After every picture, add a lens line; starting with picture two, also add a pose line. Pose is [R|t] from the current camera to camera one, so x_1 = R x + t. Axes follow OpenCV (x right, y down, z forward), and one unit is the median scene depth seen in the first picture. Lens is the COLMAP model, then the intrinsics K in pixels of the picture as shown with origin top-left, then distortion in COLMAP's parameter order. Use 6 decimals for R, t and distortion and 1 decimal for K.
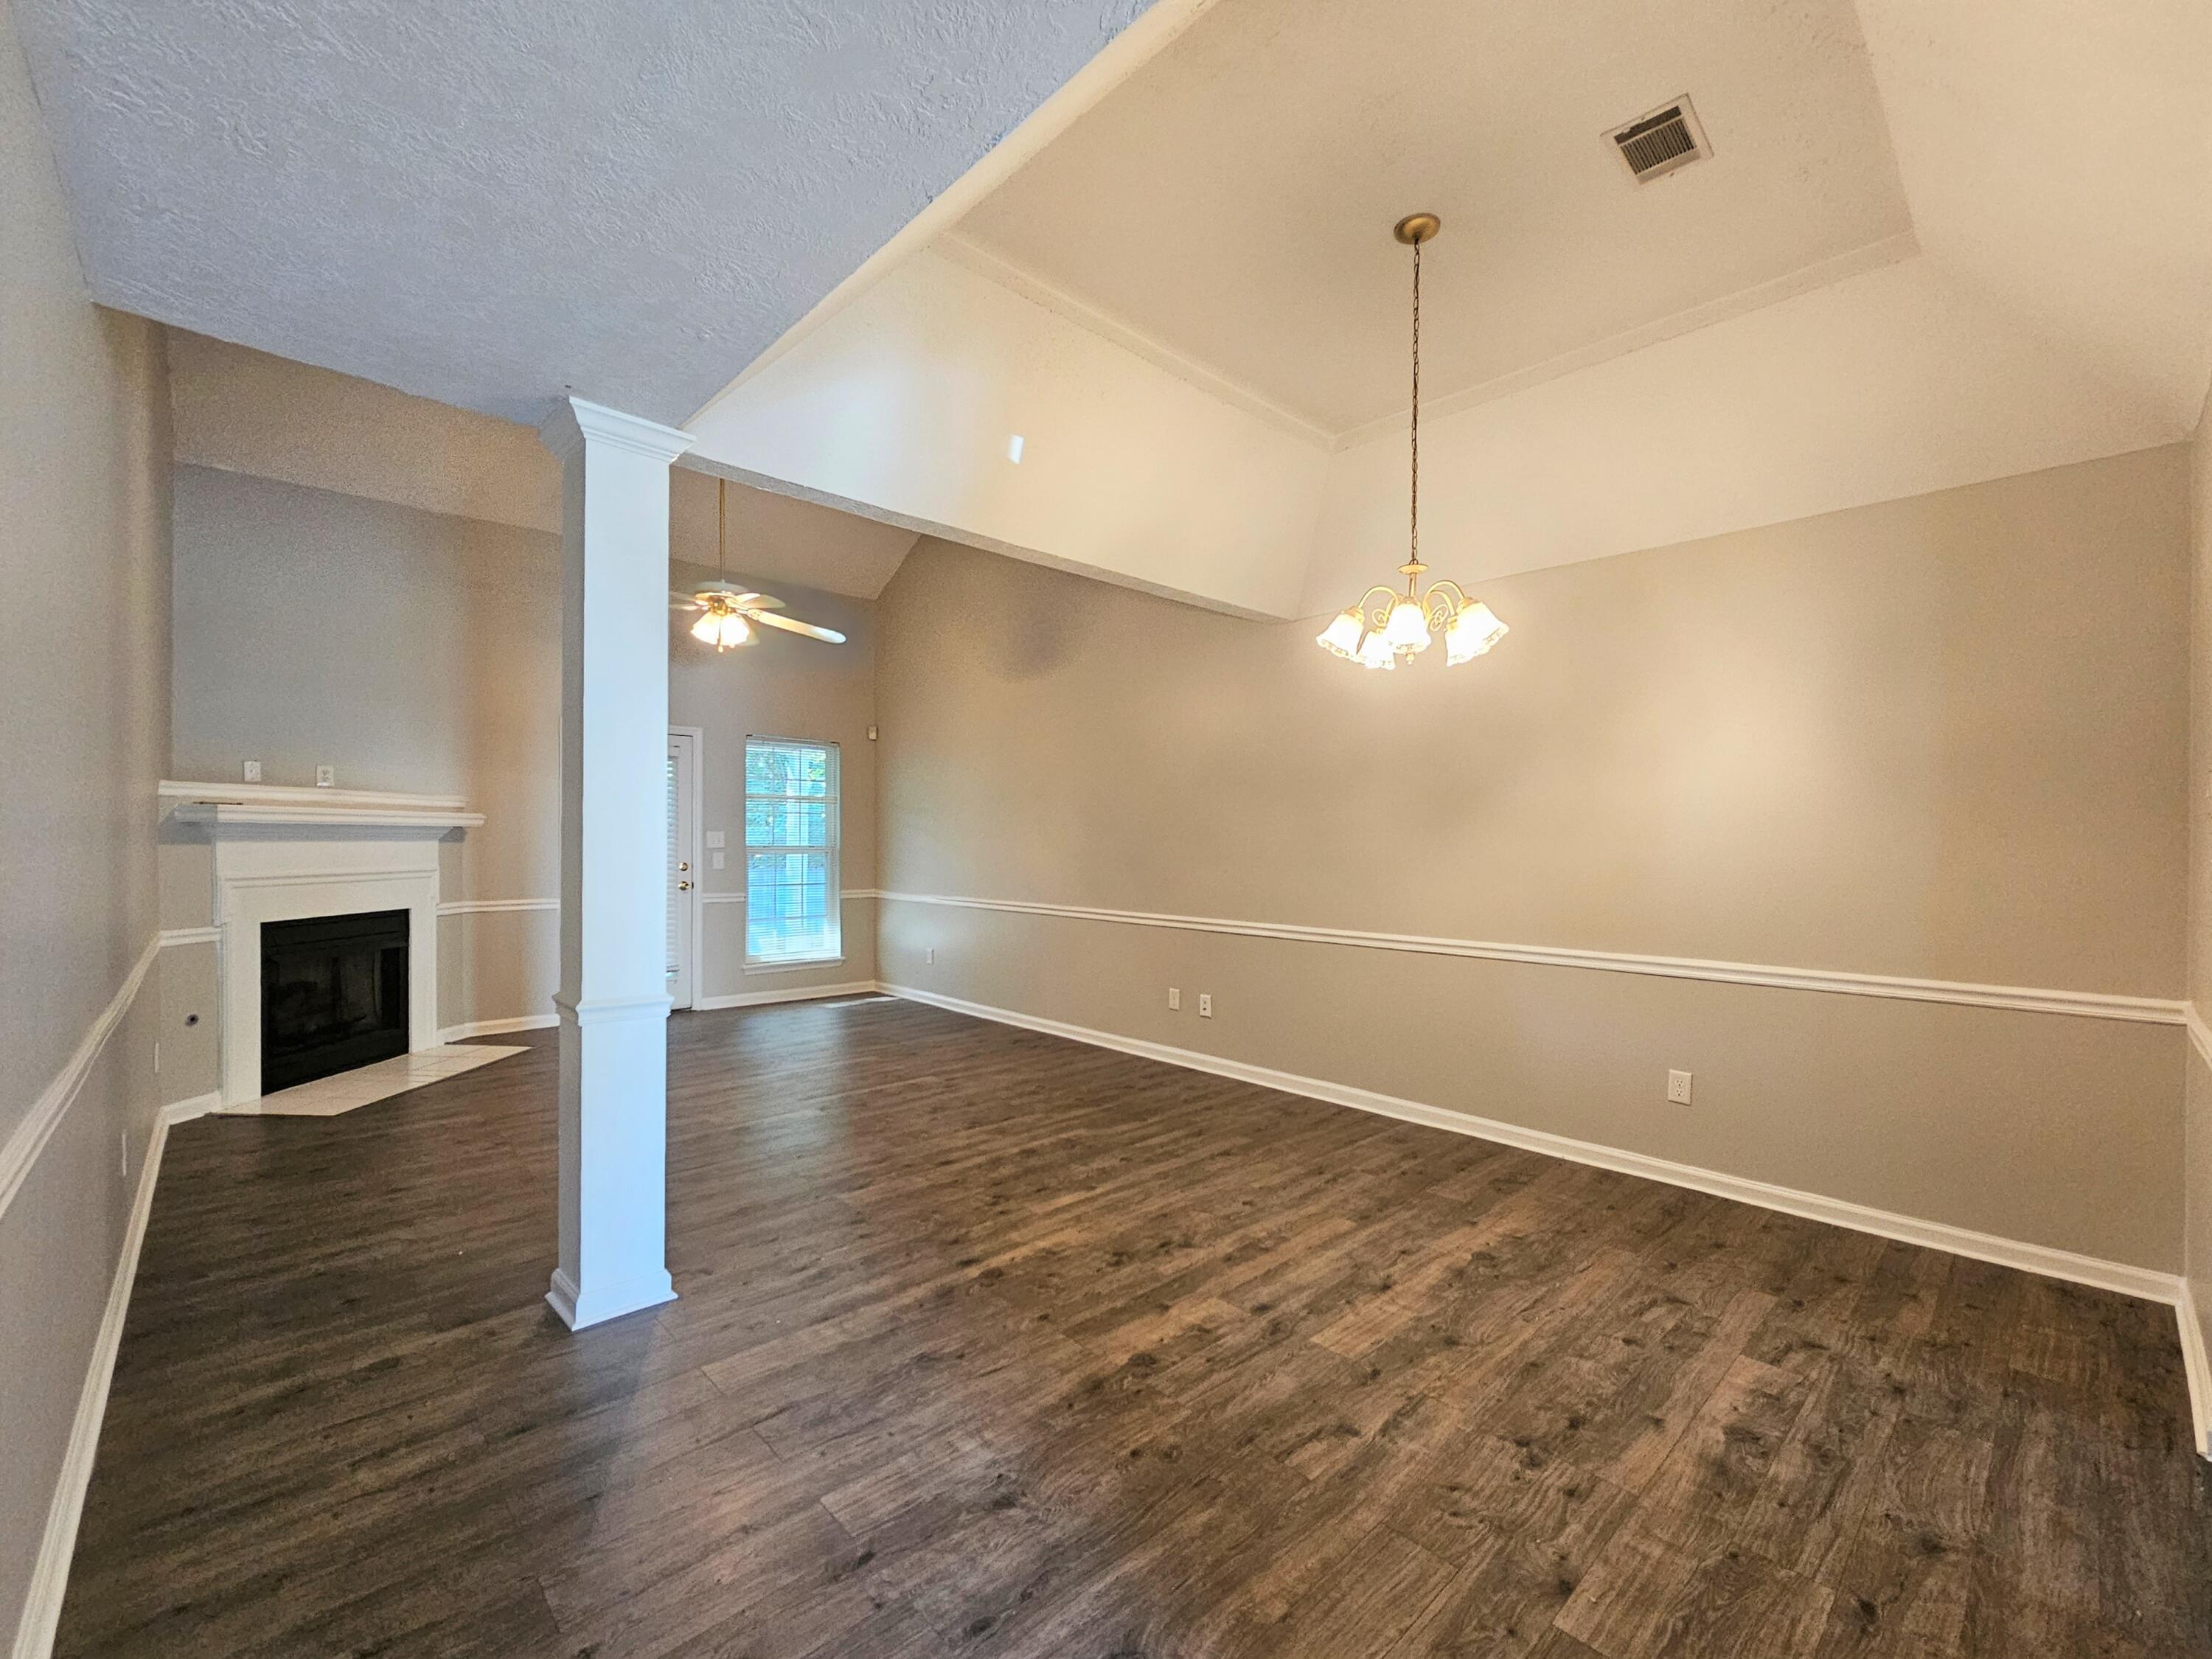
lens RADIAL K [[935.1, 0, 1113.1], [0, 935.1, 836.3], [0, 0, 1]] dist [0.002265, 0.000179]
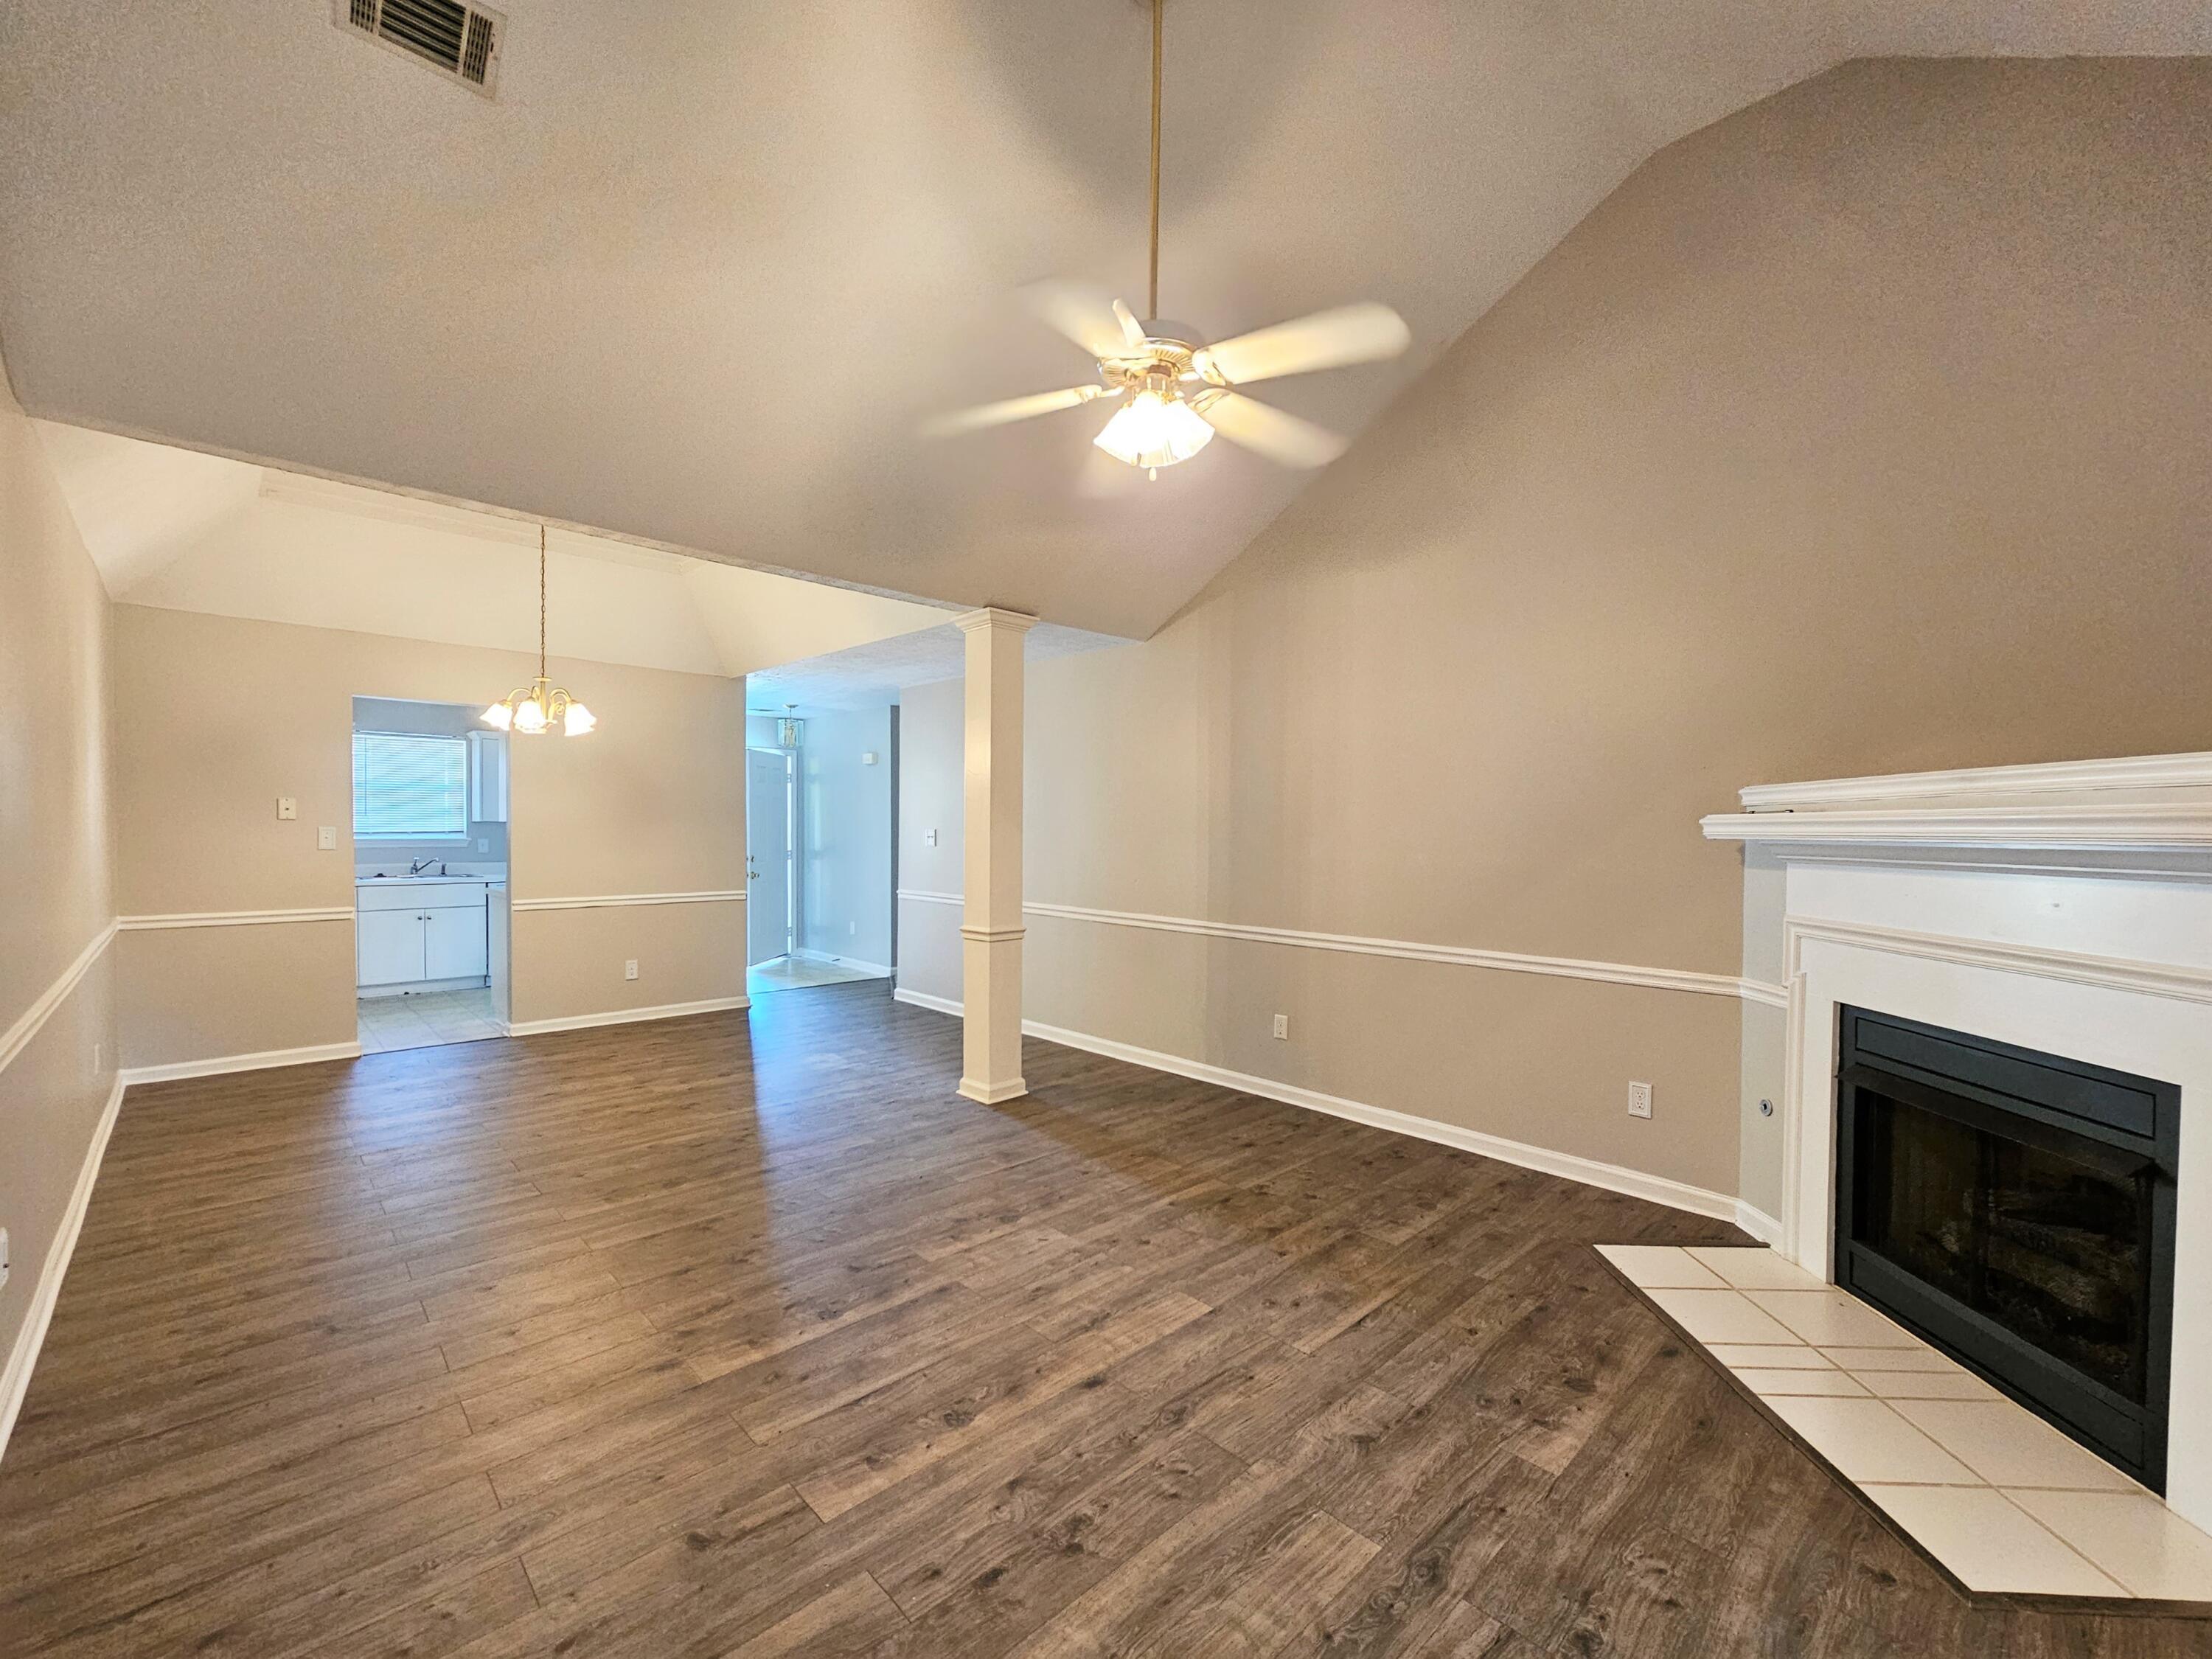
lens RADIAL K [[935.1, 0, 1099.4], [0, 935.1, 834.7], [0, 0, 1]] dist [0.002265, 0.000179]
pose [[-0.999869, -0.015897, 0.002902, -0.530045], [-0.015882, 0.999861, 0.005104, -0.014906], [-0.002983, 0.005058, -0.999983, 2.007261]]
